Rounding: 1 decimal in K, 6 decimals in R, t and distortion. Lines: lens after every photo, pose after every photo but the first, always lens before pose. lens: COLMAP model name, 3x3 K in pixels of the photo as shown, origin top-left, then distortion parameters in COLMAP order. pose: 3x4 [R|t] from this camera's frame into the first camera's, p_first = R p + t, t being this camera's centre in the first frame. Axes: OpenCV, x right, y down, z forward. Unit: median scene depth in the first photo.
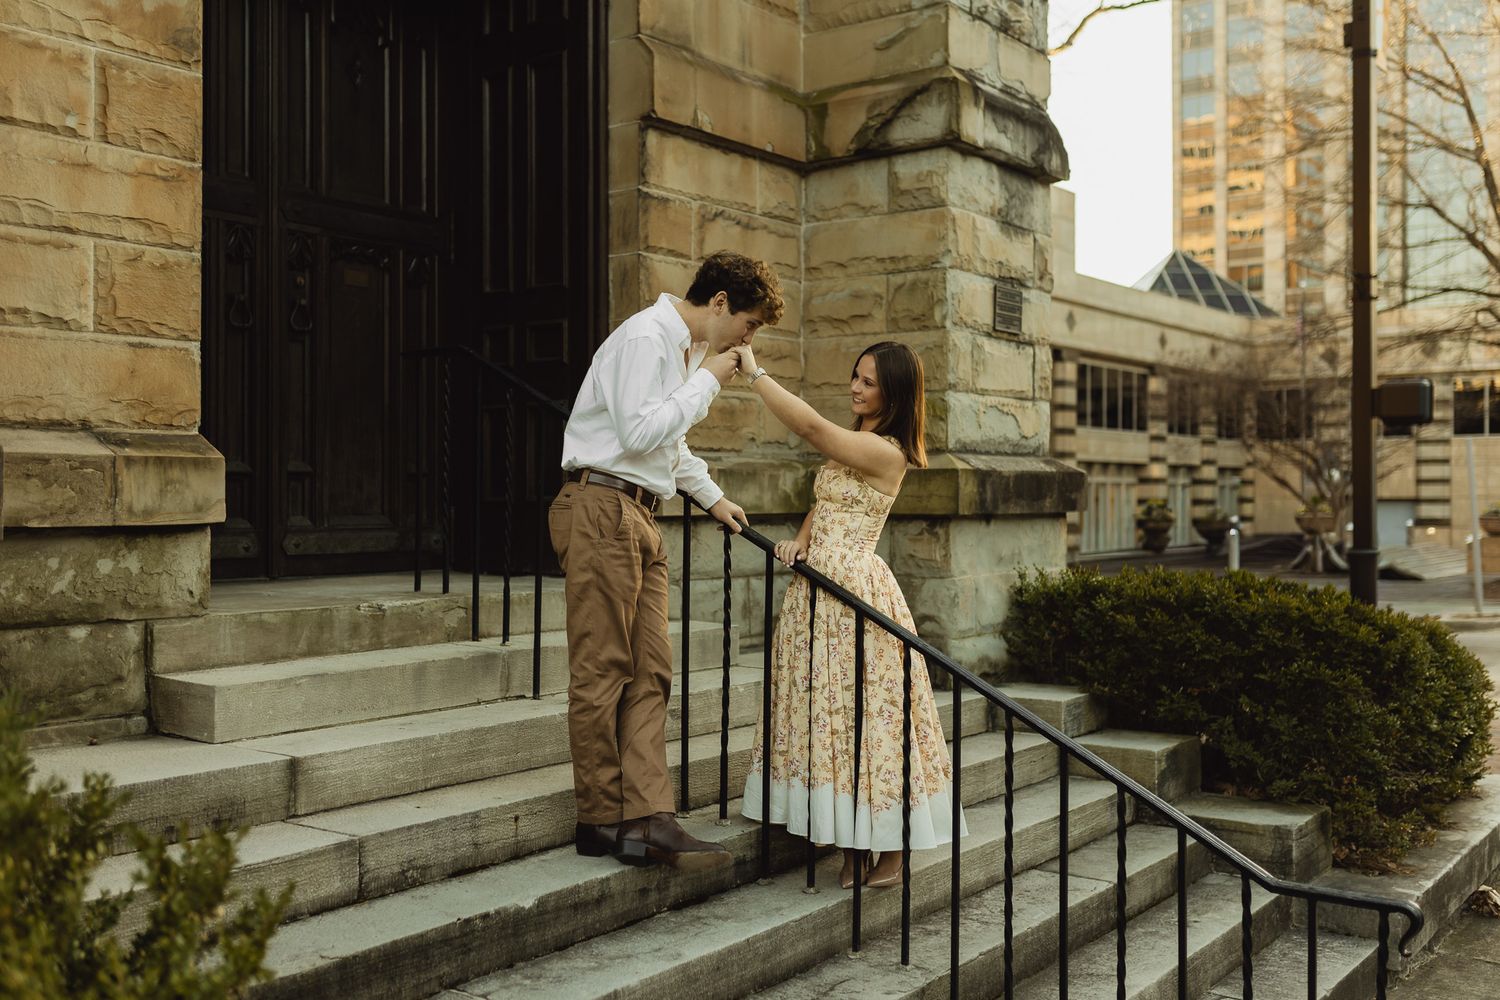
lens RADIAL K [[1467.1, 0, 753.1], [0, 1467.1, 487.8], [0, 0, 1]] dist [0.002522, -0.003829]
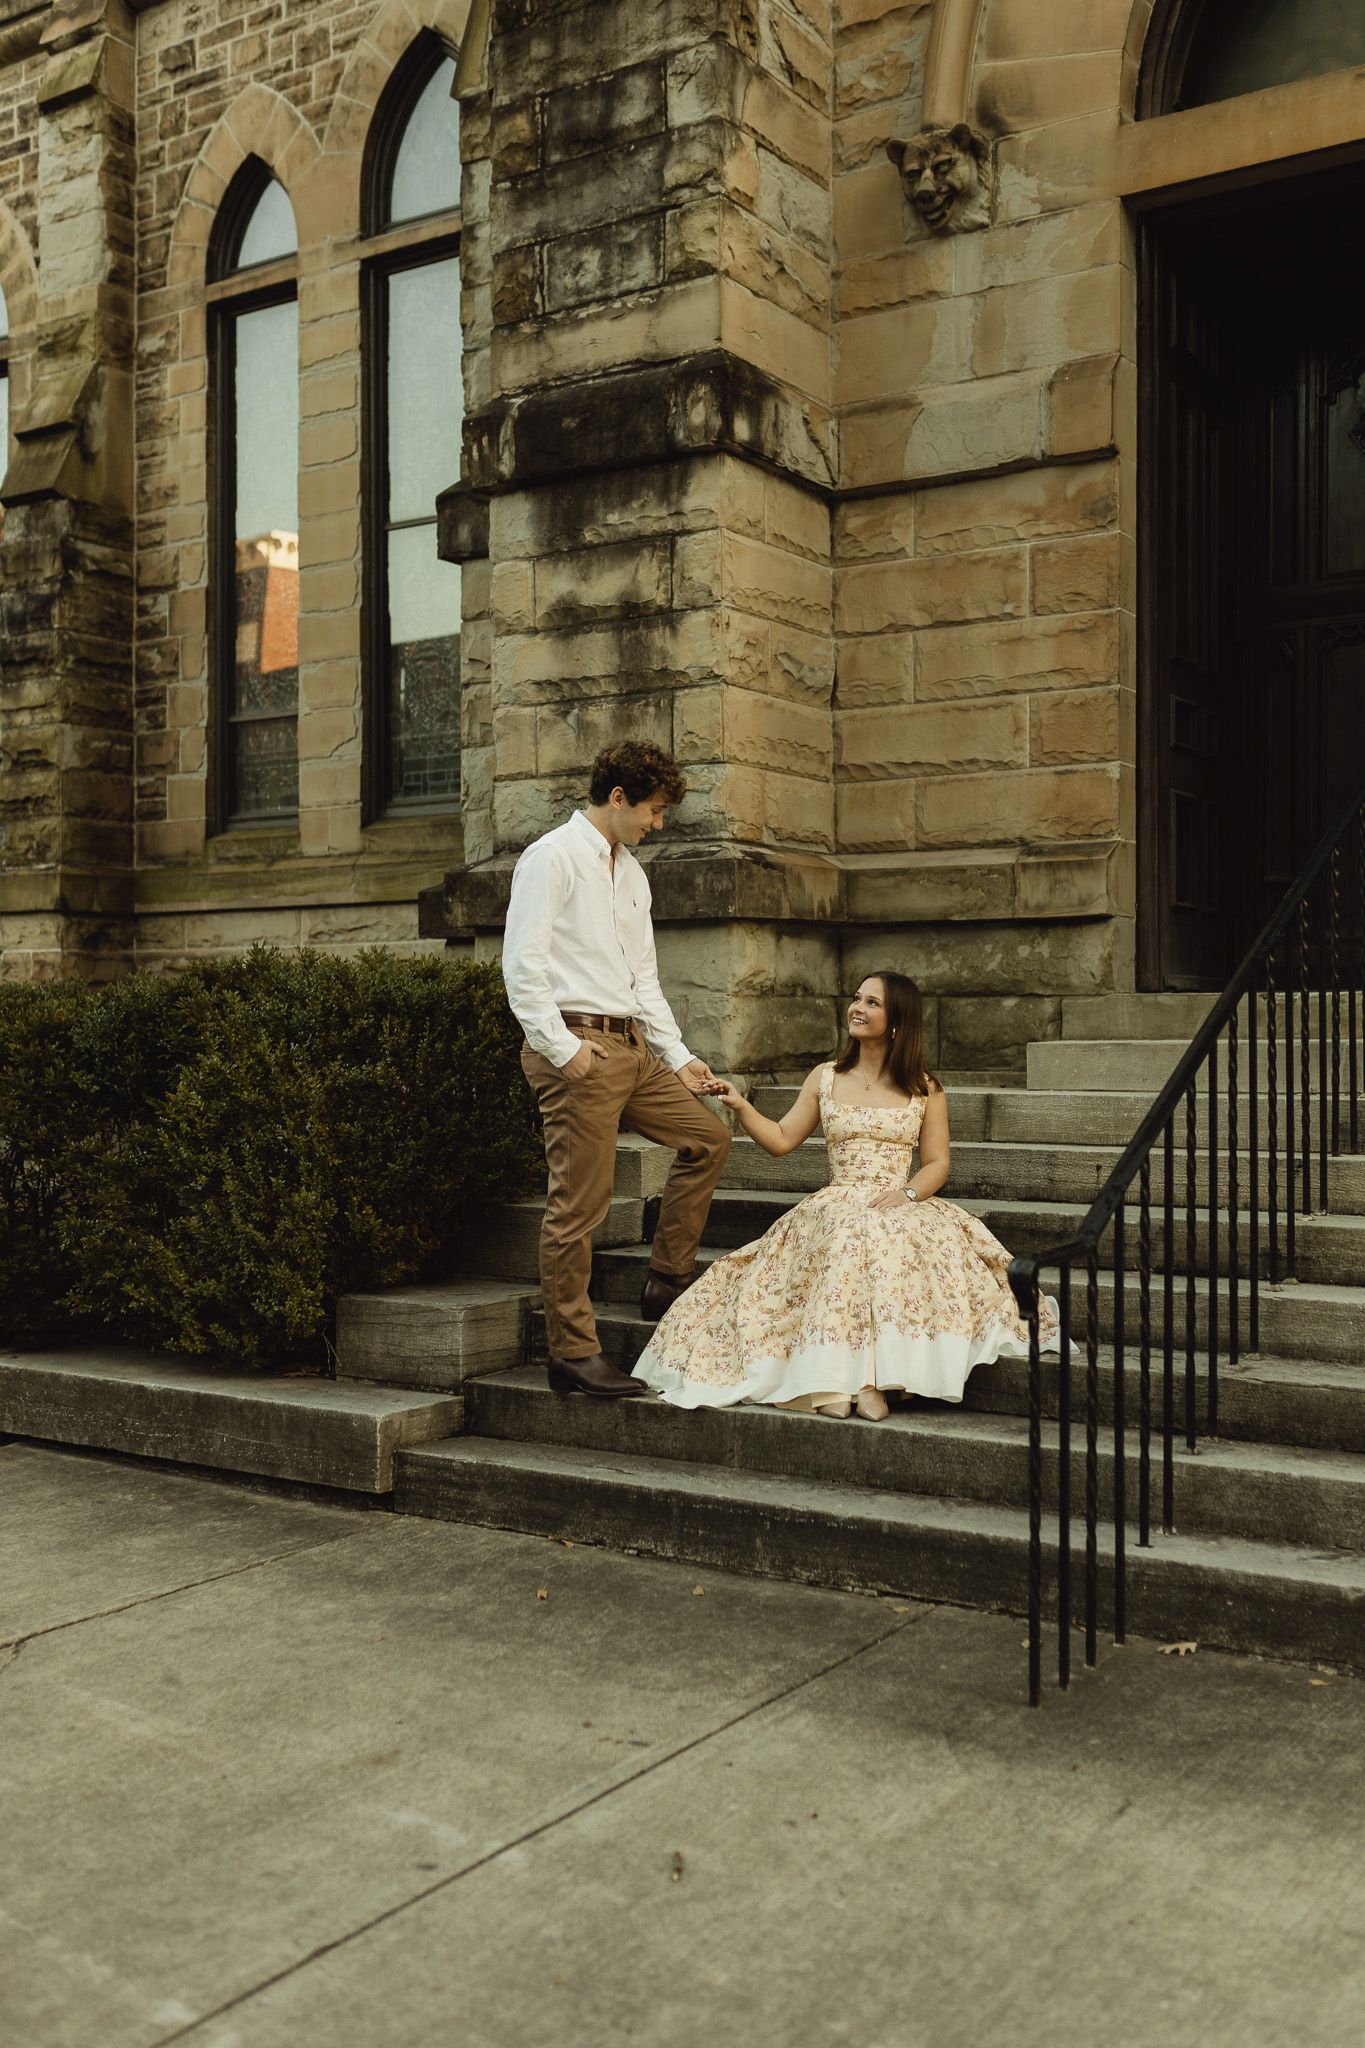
lens RADIAL K [[2003.1, 0, 682.5], [0, 2003.1, 1024.0], [0, 0, 1]] dist [0.002522, -0.003829]
pose [[0.078049, -0.003518, -0.996943, 0.868950], [0.005780, 0.999979, -0.003076, 0.082600], [0.996933, -0.005522, 0.078067, 0.391247]]
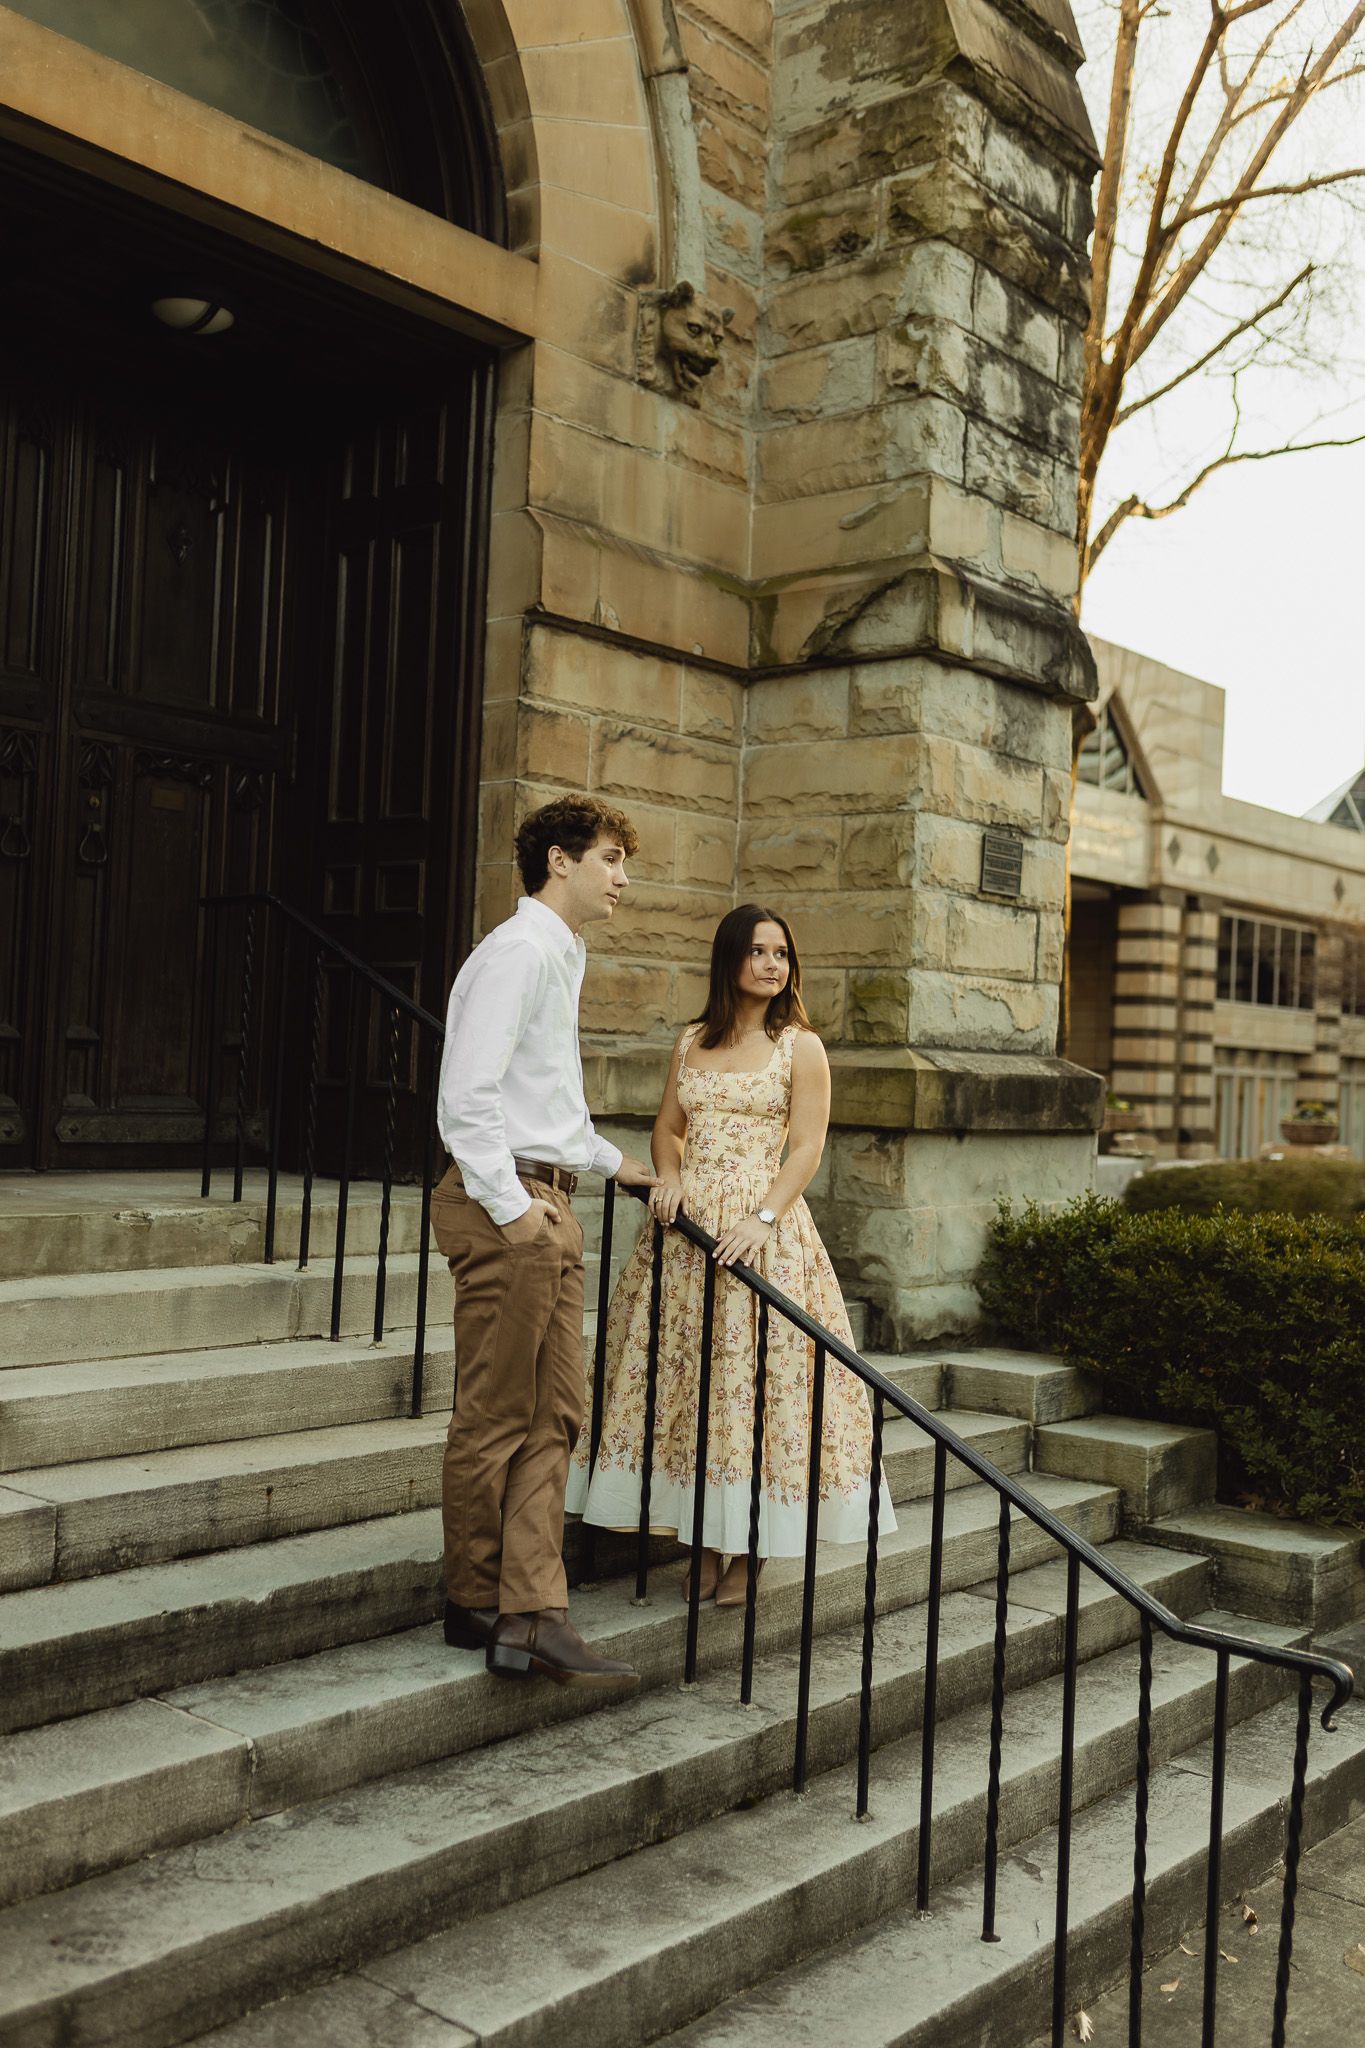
lens RADIAL K [[1940.8, 0, 682.5], [0, 1940.8, 1024.0], [0, 0, 1]] dist [0.002144, 0.001124]
pose [[0.997290, 0.041816, -0.060535, 0.080354], [-0.042857, 0.998953, -0.015988, -0.015932], [0.059804, 0.018539, 0.998038, -0.037863]]
